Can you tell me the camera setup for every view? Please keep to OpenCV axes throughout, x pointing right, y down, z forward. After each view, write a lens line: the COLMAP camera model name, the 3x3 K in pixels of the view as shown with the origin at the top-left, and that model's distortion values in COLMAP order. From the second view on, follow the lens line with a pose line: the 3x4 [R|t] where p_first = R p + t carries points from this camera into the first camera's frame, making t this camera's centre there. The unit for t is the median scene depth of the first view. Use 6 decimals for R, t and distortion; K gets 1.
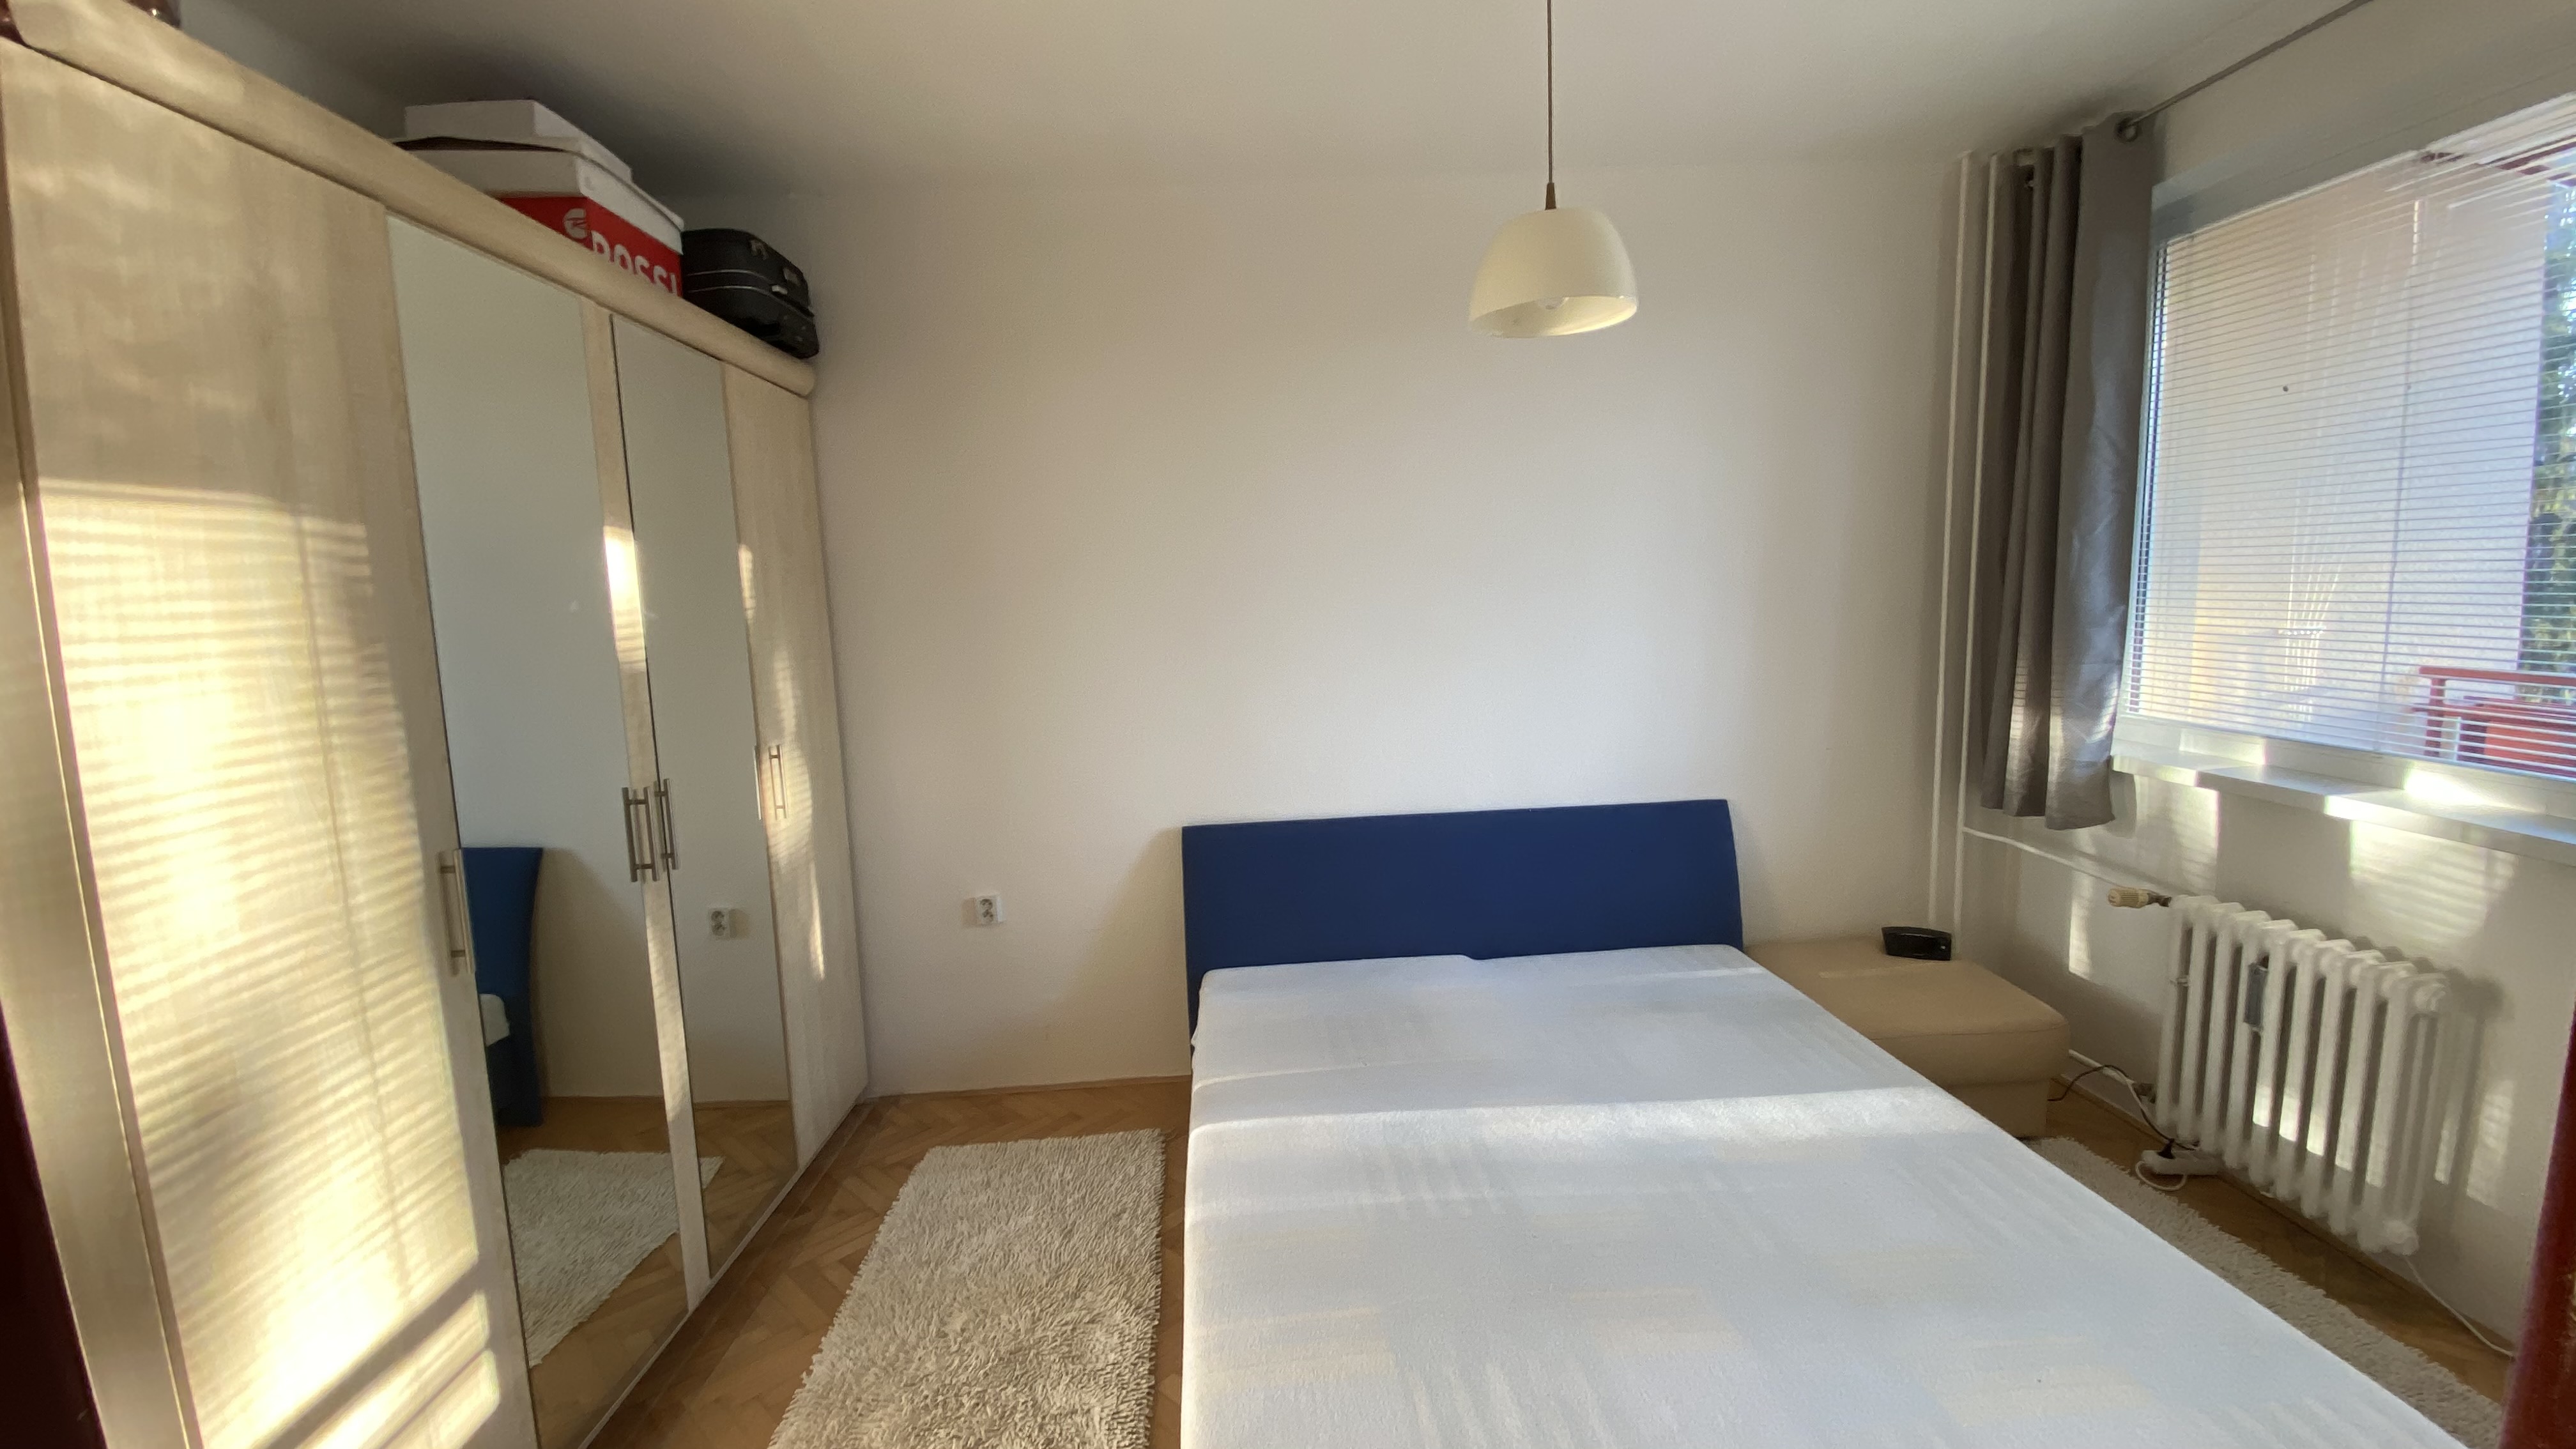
lens RADIAL K [[1057.5, 0, 1282.7], [0, 1057.5, 728.8], [0, 0, 1]] dist [0.008253, -0.003119]
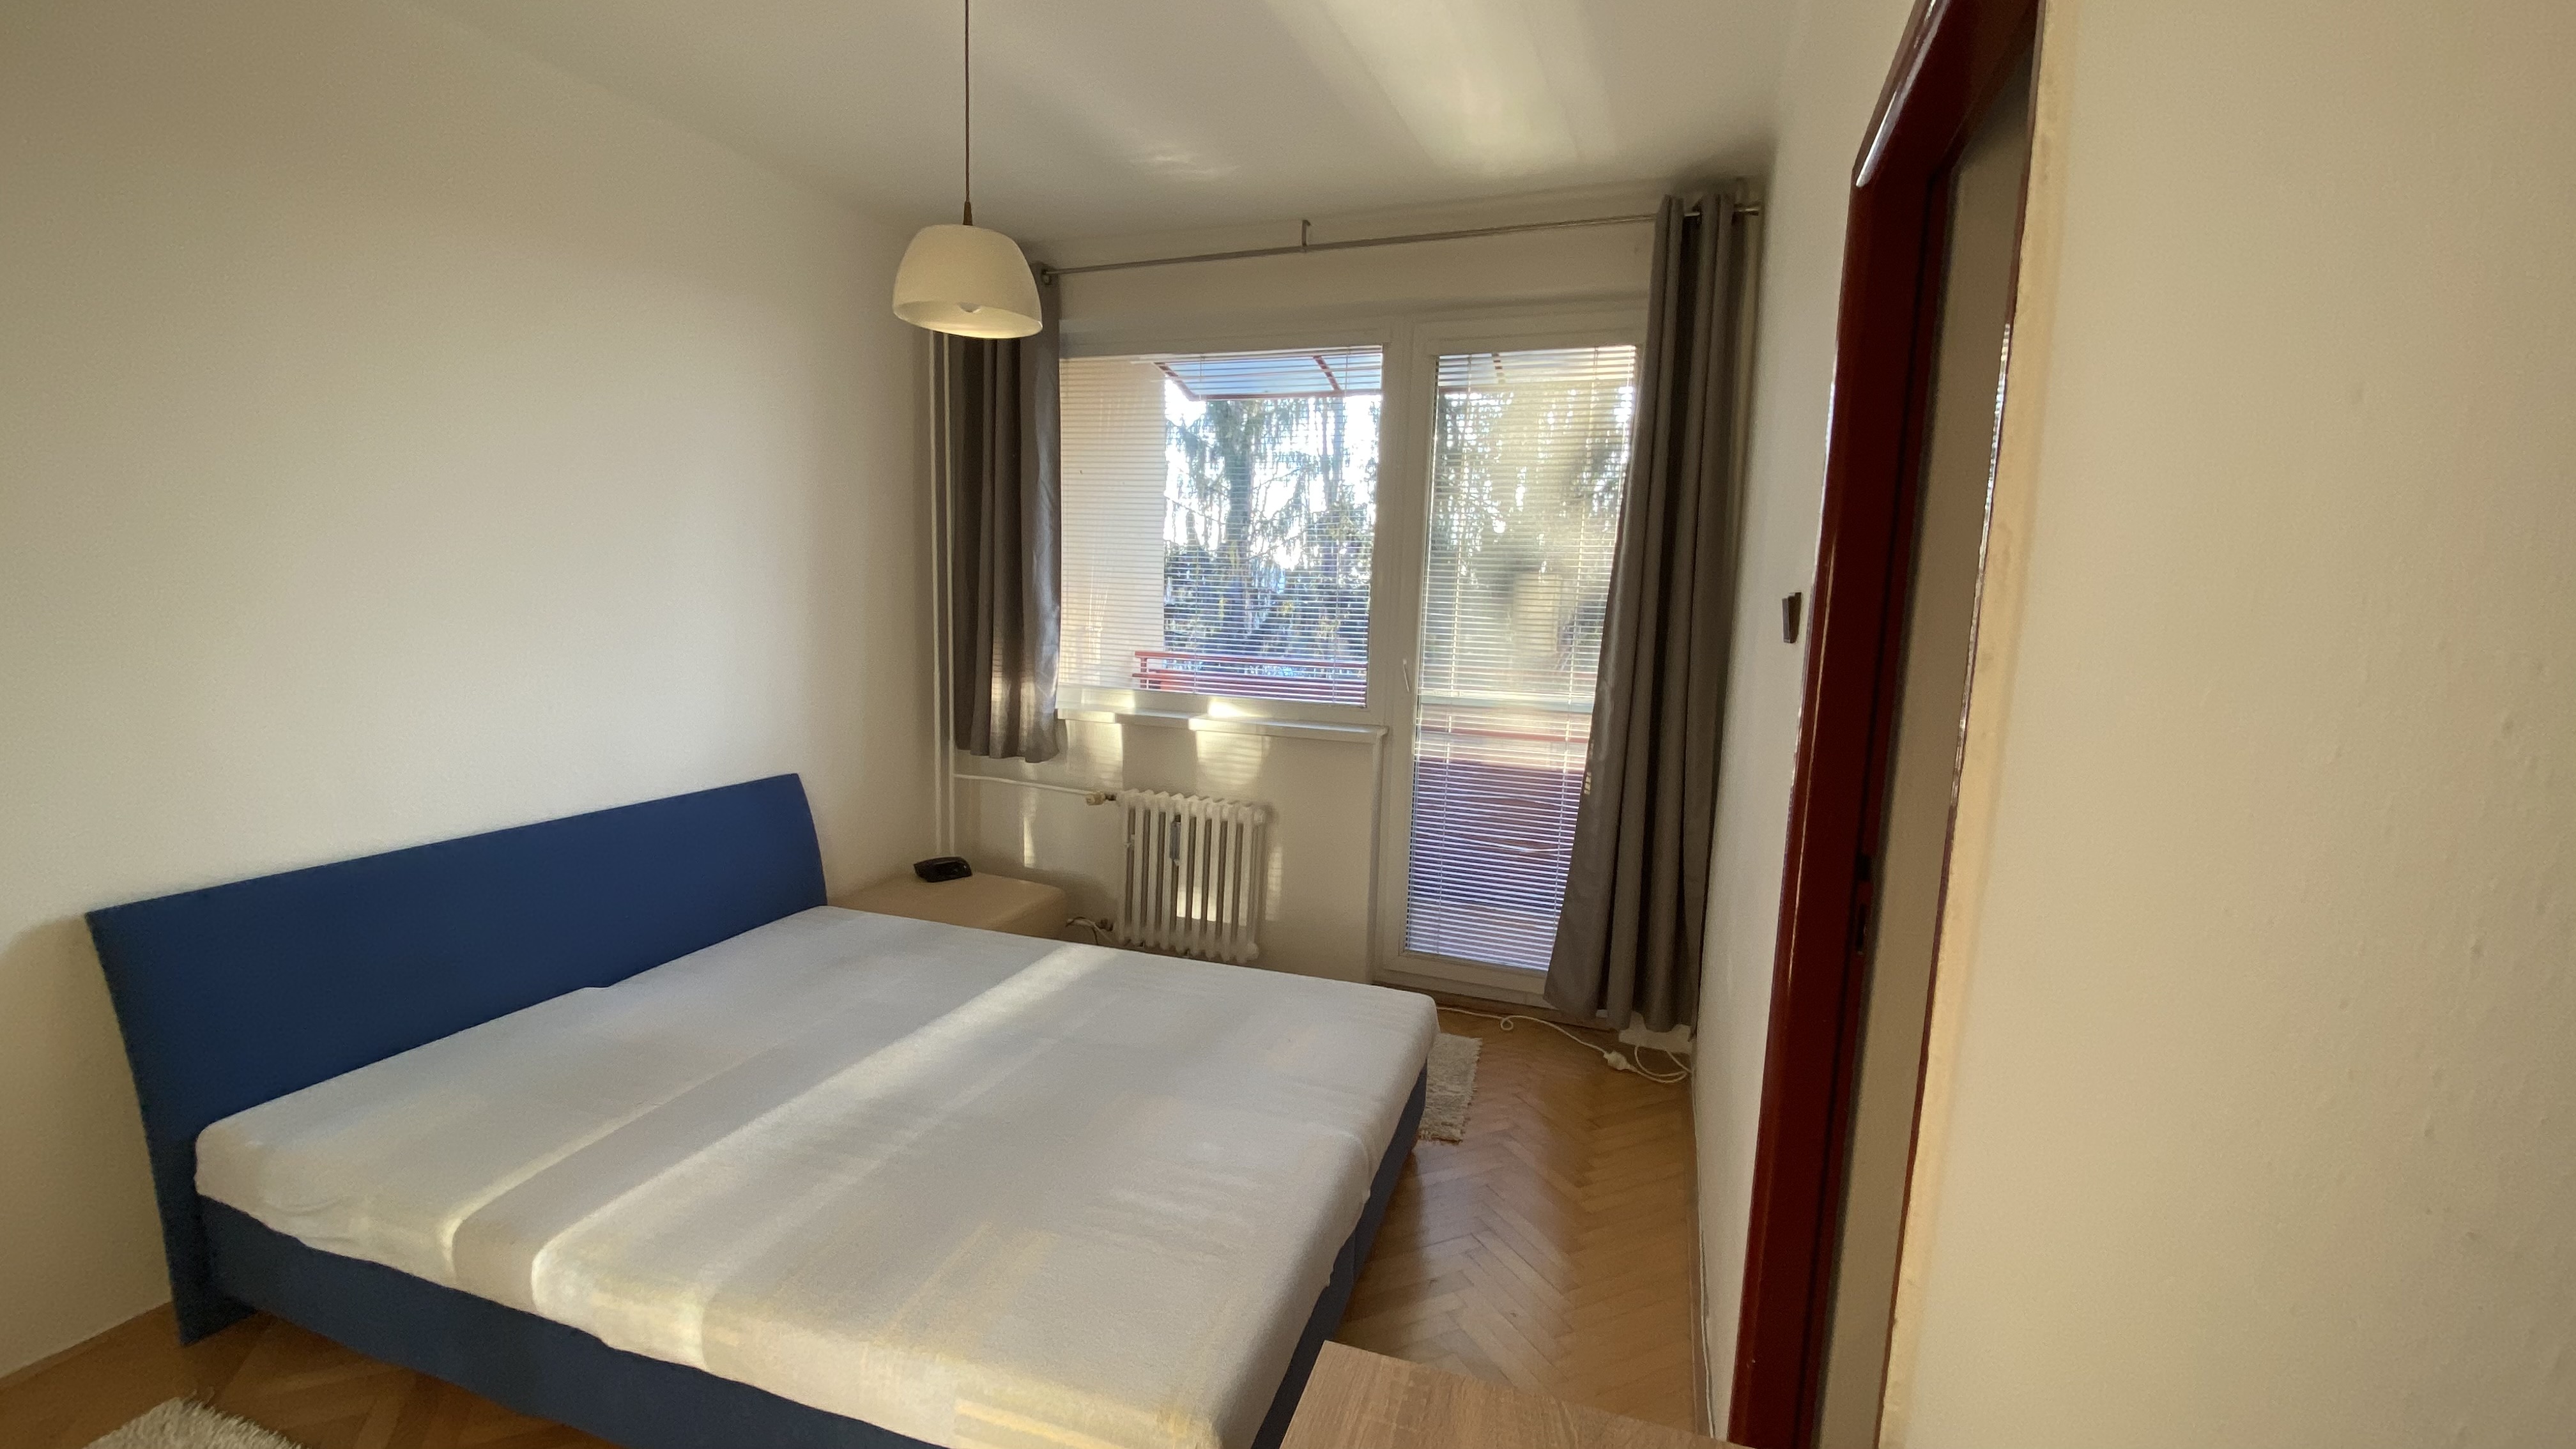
lens RADIAL K [[1057.5, 0, 1278.9], [0, 1057.5, 727.7], [0, 0, 1]] dist [0.008253, -0.003119]
pose [[0.361425, -0.061477, 0.930372, -0.468160], [0.072594, 0.996650, 0.037656, 0.019498], [-0.929571, 0.053929, 0.364677, 0.191017]]
